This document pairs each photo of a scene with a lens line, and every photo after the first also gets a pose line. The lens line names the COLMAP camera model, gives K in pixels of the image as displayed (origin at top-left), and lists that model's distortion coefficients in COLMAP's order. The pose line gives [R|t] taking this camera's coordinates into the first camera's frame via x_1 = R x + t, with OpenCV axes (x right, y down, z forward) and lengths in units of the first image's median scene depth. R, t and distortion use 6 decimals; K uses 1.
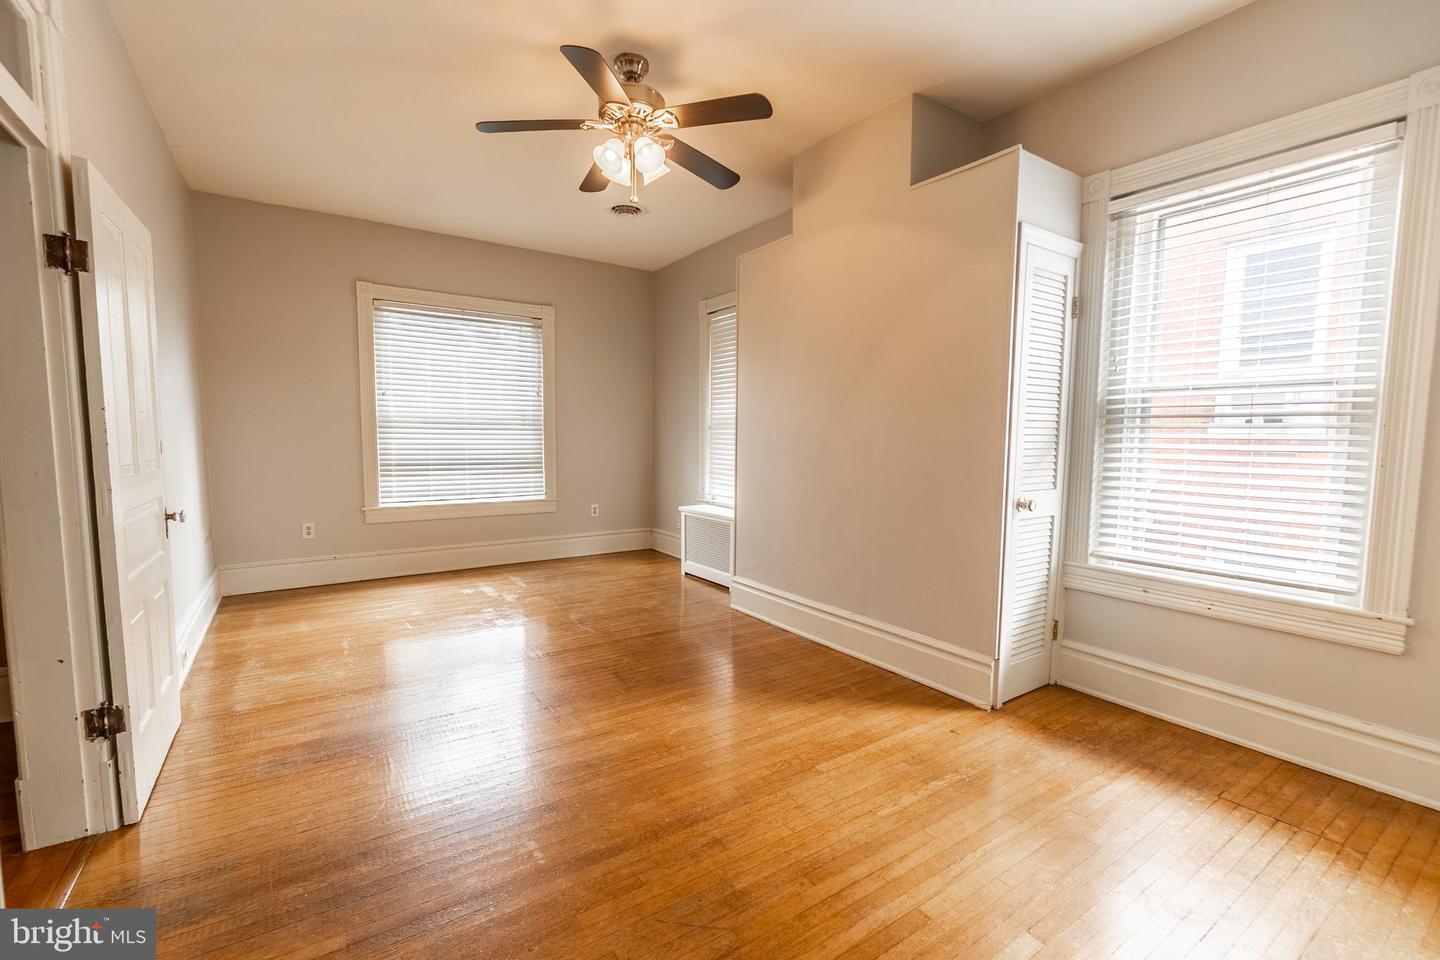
lens RADIAL K [[630.1, 0, 722.3], [0, 630.1, 482.2], [0, 0, 1]] dist [0.001617, 0.000111]
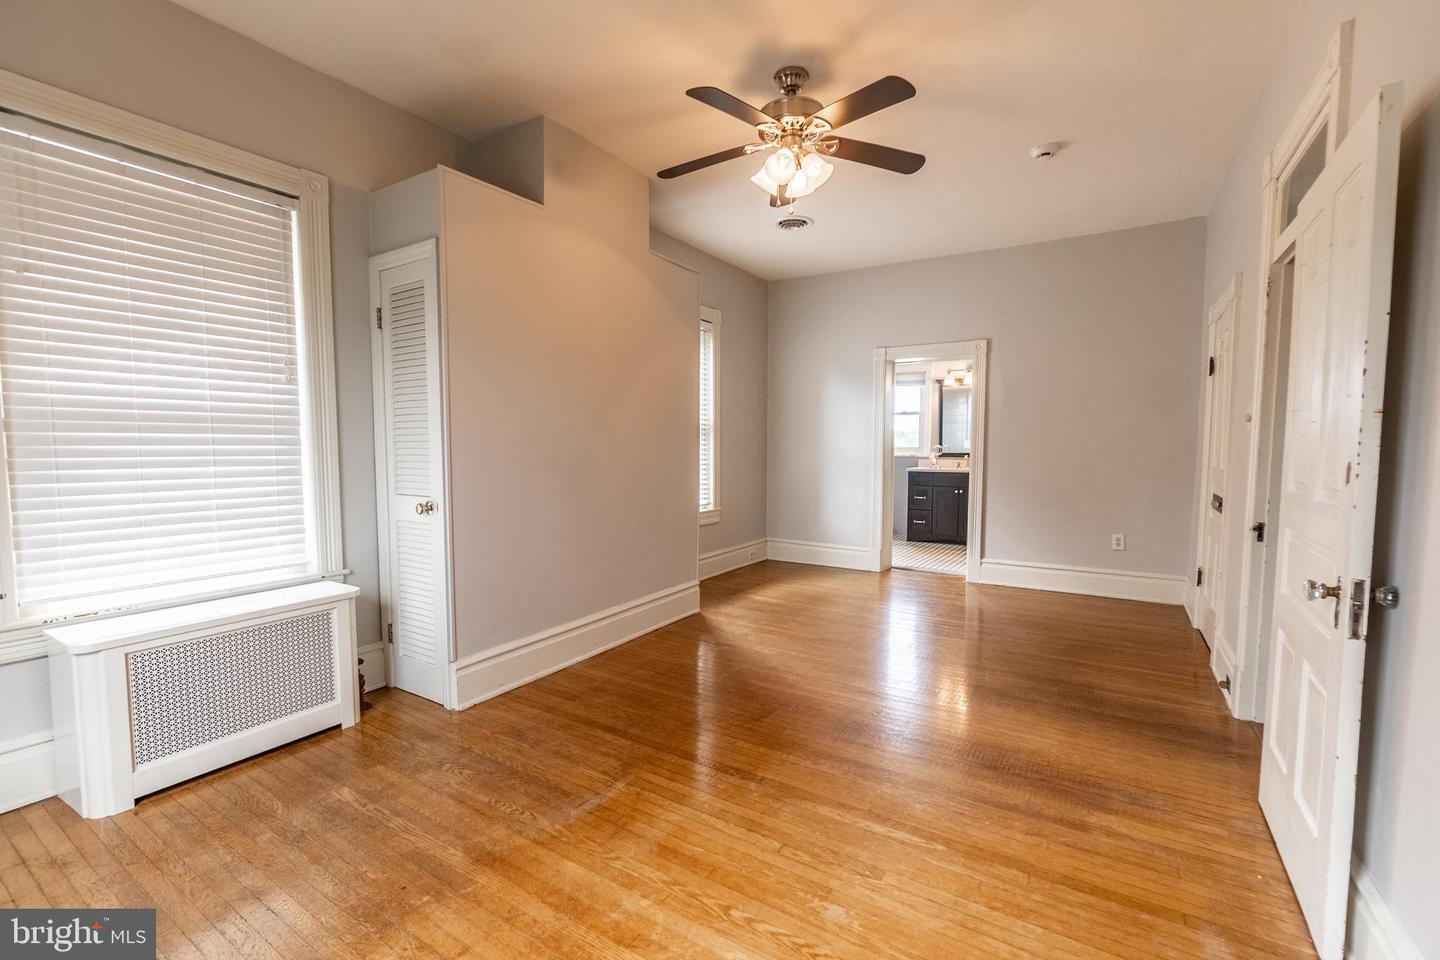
lens RADIAL K [[630.1, 0, 722.3], [0, 630.1, 482.2], [0, 0, 1]] dist [0.001617, 0.000111]
pose [[-0.405772, -0.065392, 0.911632, -0.789926], [0.067791, 0.992537, 0.101369, -0.095495], [-0.911457, 0.102933, -0.398311, 1.168482]]
